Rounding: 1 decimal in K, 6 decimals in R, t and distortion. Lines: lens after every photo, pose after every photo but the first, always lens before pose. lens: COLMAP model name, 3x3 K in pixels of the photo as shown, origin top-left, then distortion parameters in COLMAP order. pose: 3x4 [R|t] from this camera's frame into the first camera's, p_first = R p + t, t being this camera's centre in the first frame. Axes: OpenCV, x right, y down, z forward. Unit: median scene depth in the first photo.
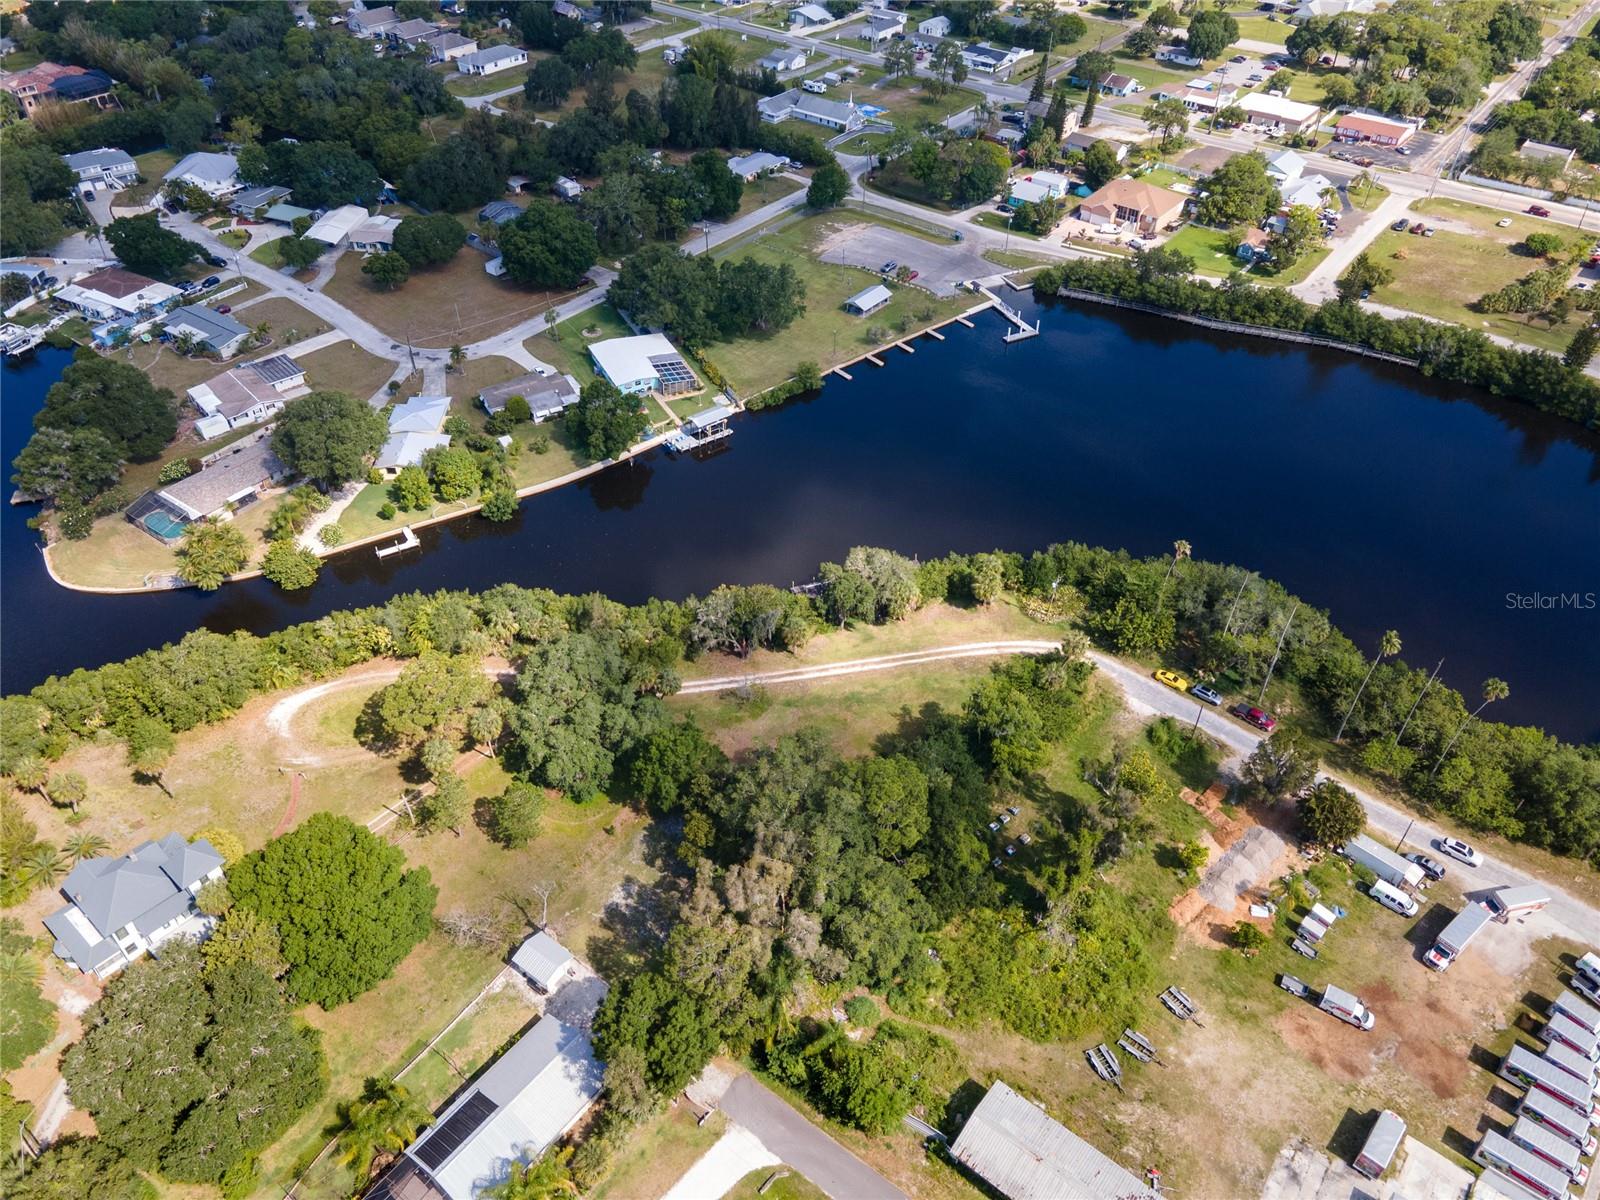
lens RADIAL K [[1125.0, 0, 790.8], [0, 1125.0, 624.7], [0, 0, 1]] dist [-0.006528, 0.066140]
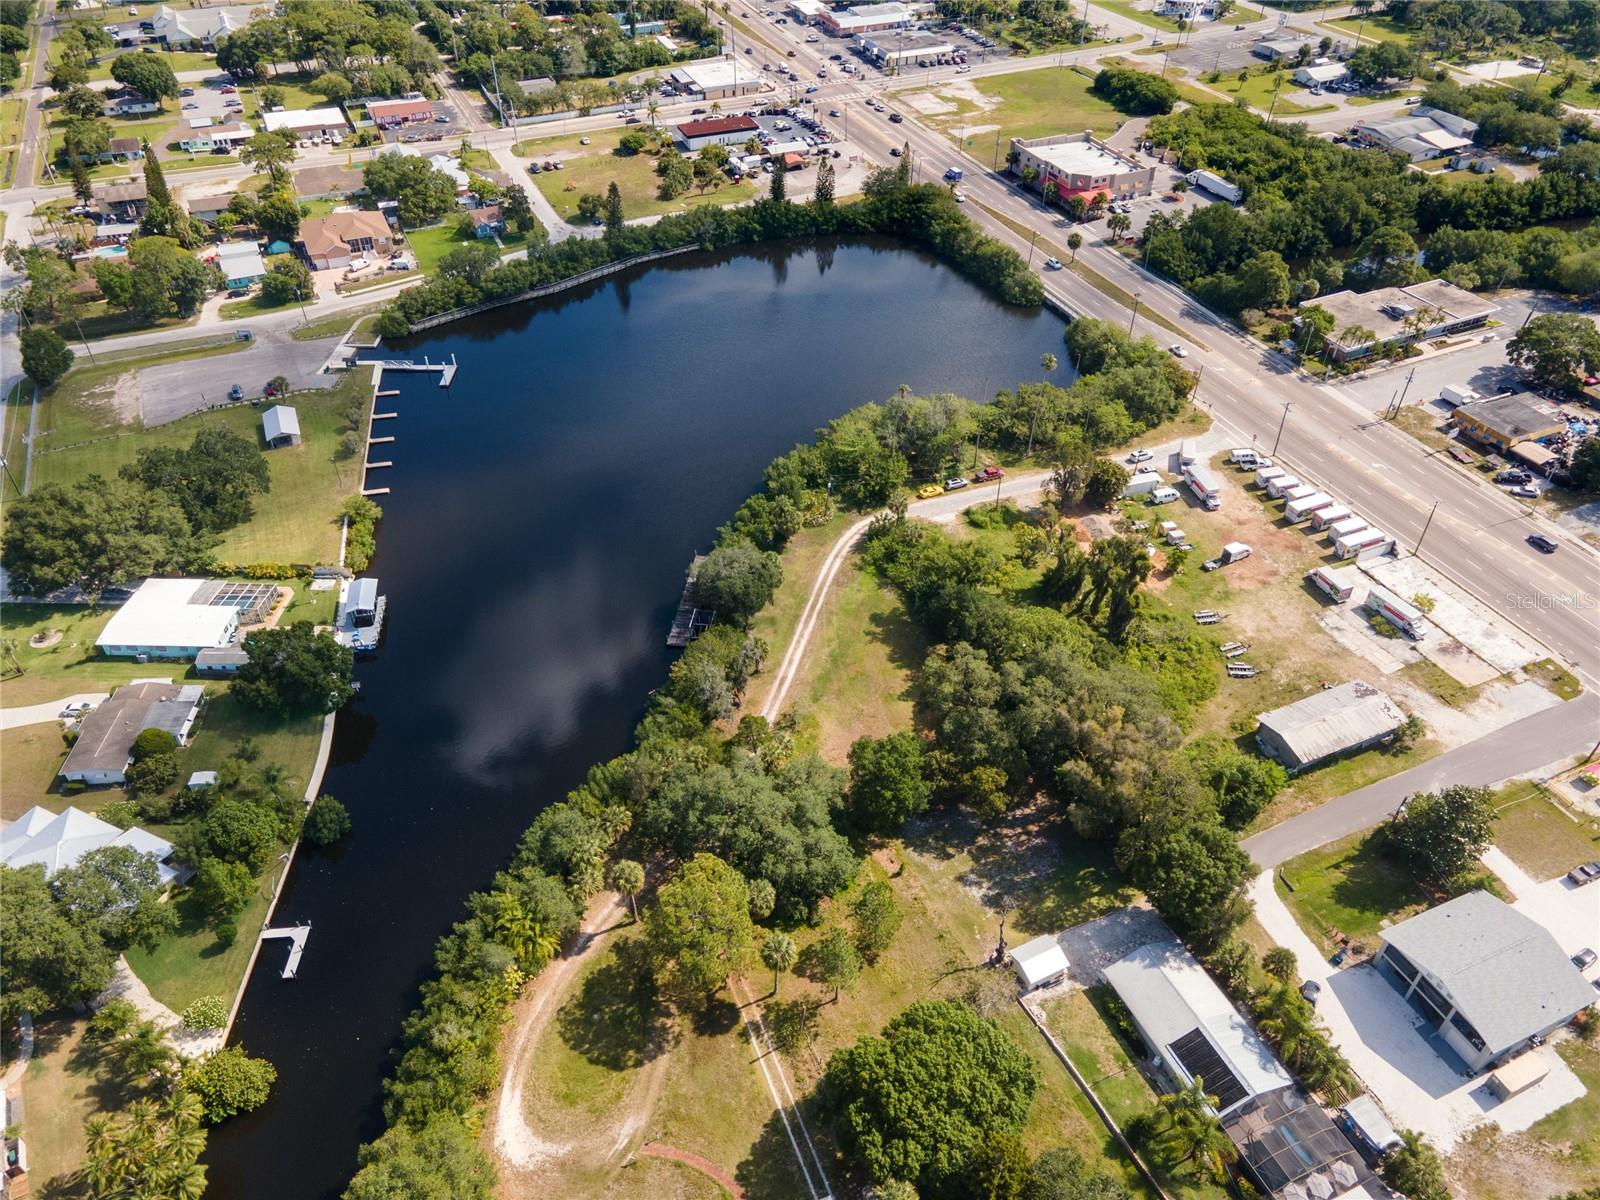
lens RADIAL K [[1125.0, 0, 790.8], [0, 1125.0, 624.7], [0, 0, 1]] dist [-0.006528, 0.066140]
pose [[0.464436, -0.593745, 0.657089, -0.420383], [0.598729, 0.757221, 0.261037, -0.170310], [-0.652551, 0.272183, 0.707173, 0.181246]]
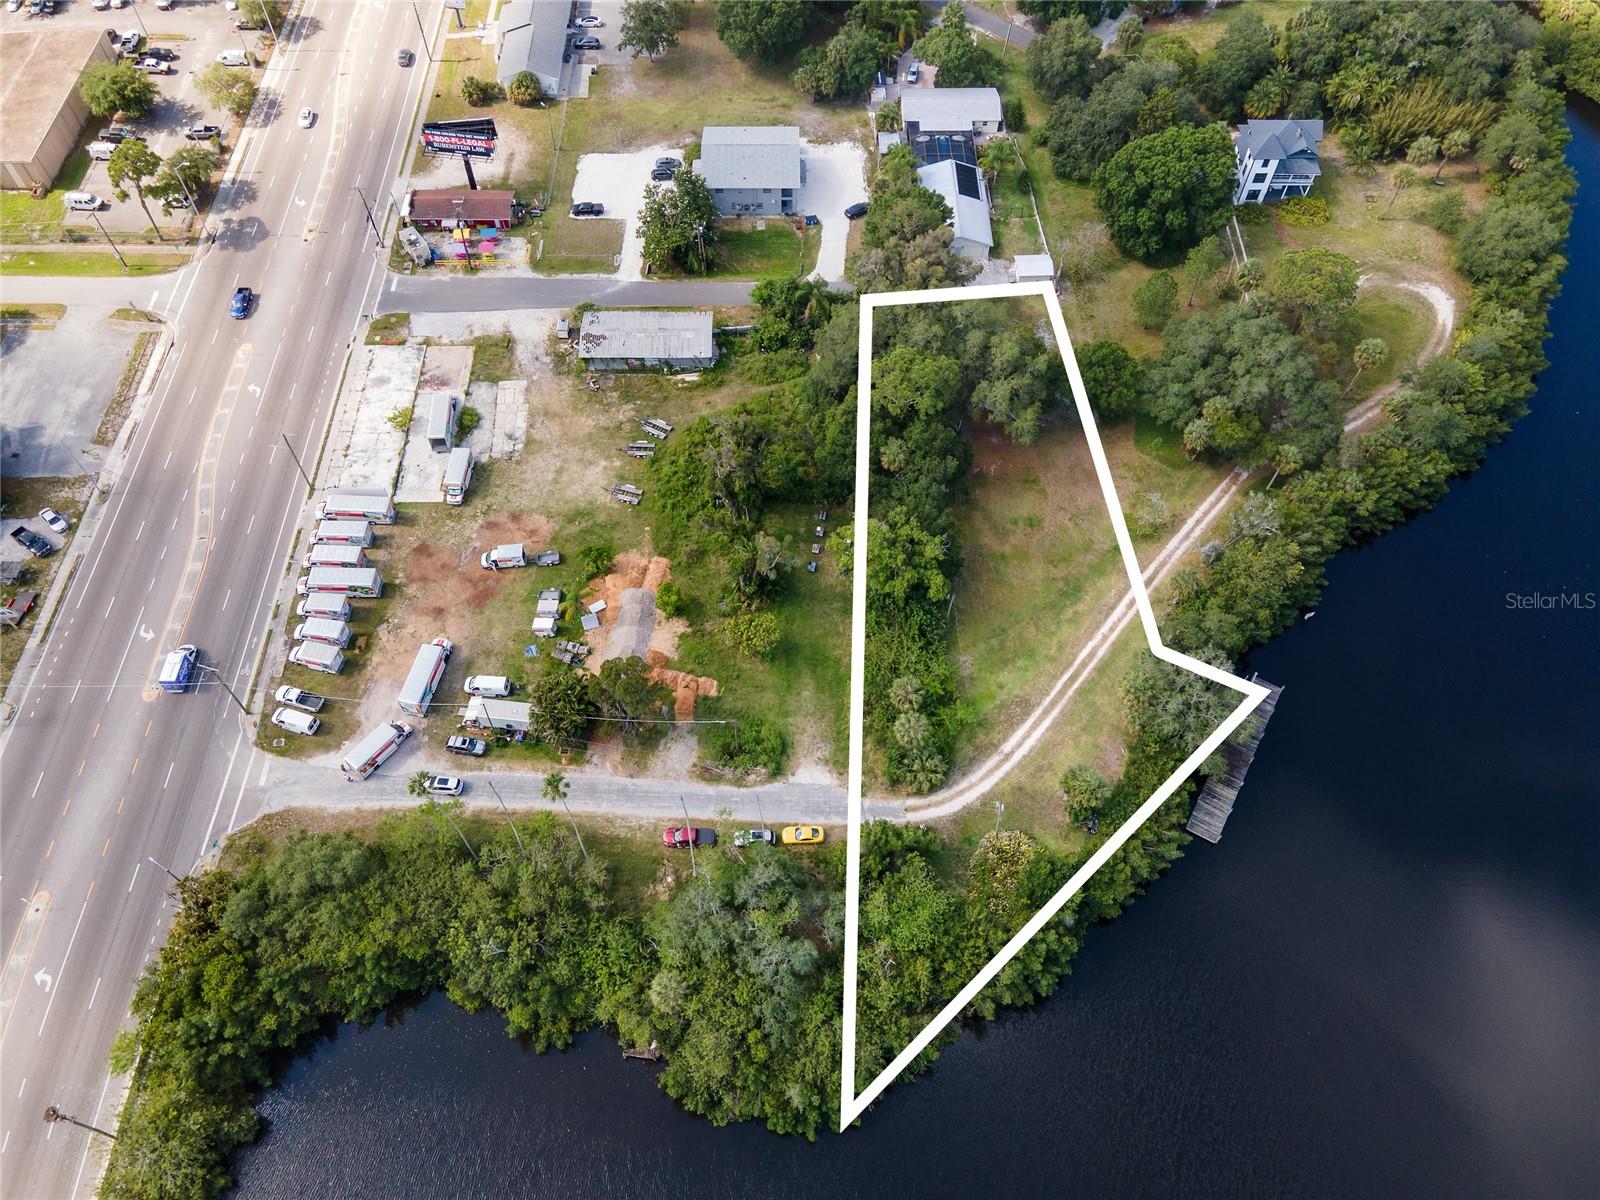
lens RADIAL K [[1137.8, 0, 800.0], [0, 1137.8, 600.0], [0, 0, 1]] dist [0.081534, 0.000126]
pose [[-0.772937, 0.522822, -0.359479, 0.354578], [-0.426644, -0.008924, 0.904375, -0.421778], [0.469619, 0.852395, 0.229956, 0.464173]]
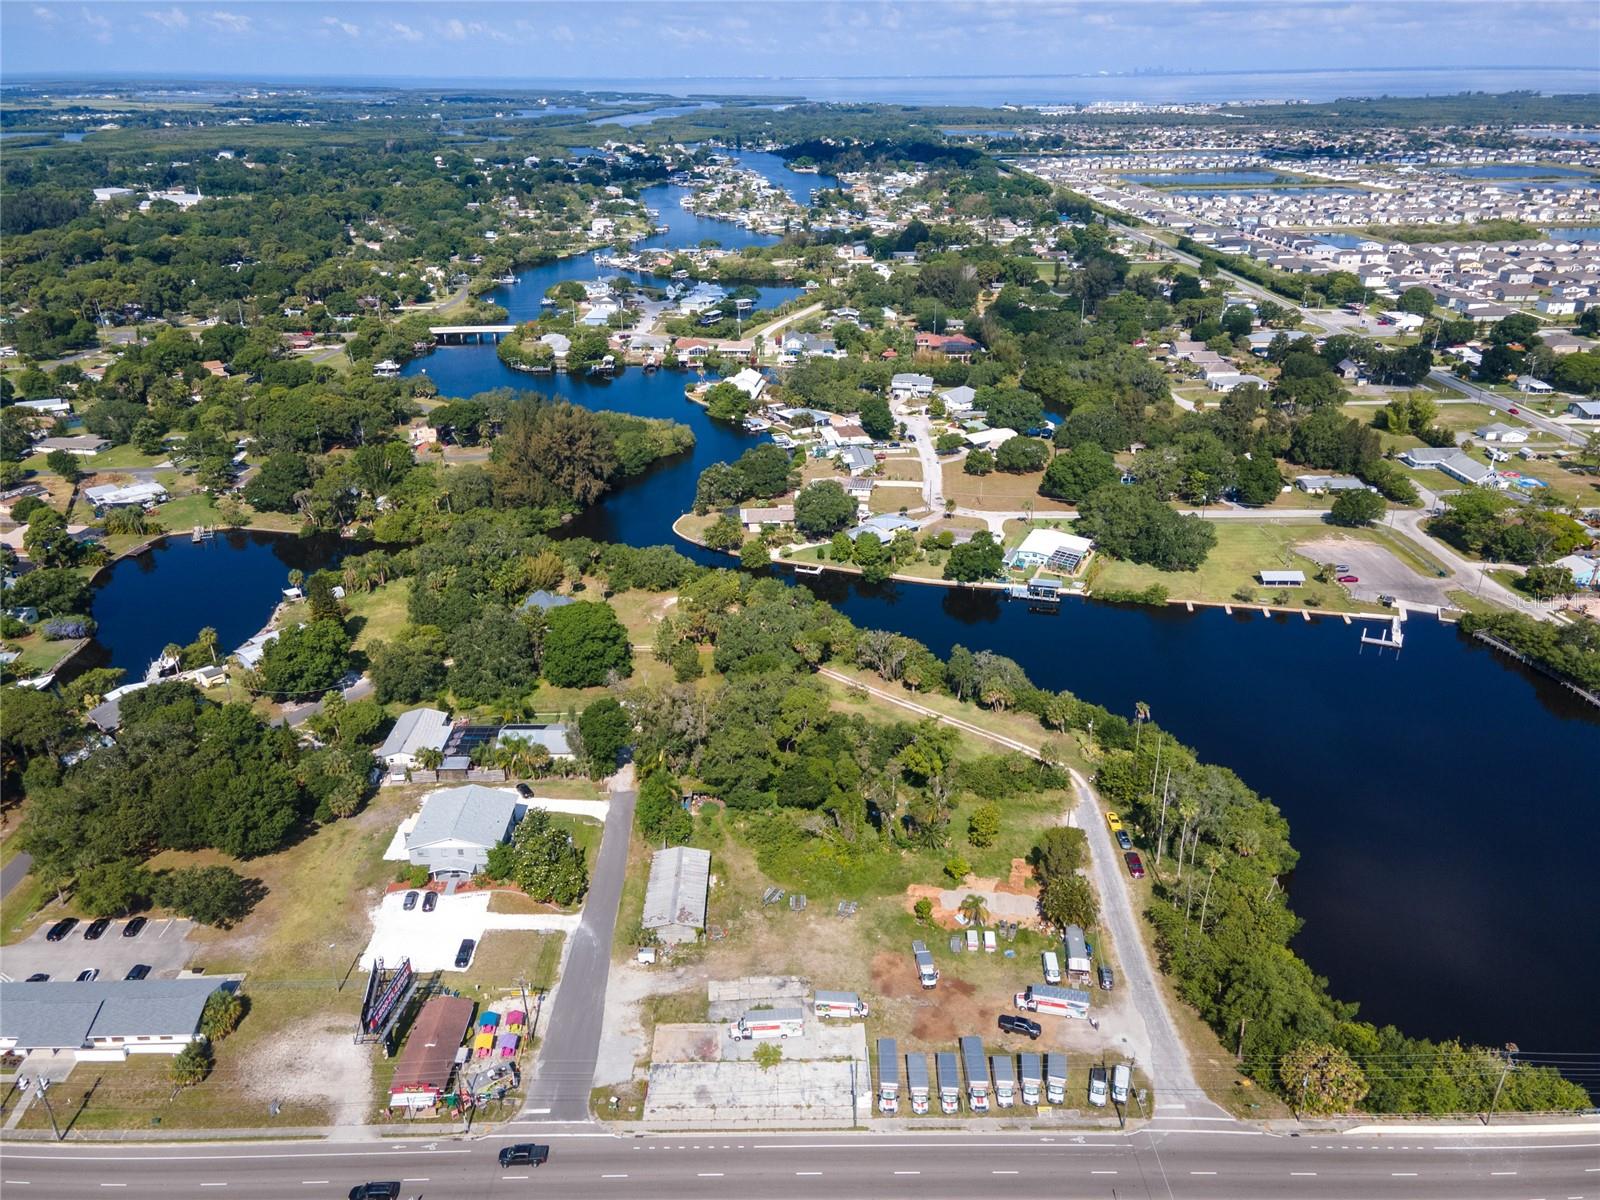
lens RADIAL K [[1125.0, 0, 790.8], [0, 1125.0, 624.7], [0, 0, 1]] dist [-0.006528, 0.066140]
pose [[0.631257, 0.329761, -0.701977, 0.597330], [-0.512855, 0.856455, -0.058859, 0.078173], [0.581803, 0.397168, 0.709763, -0.088369]]
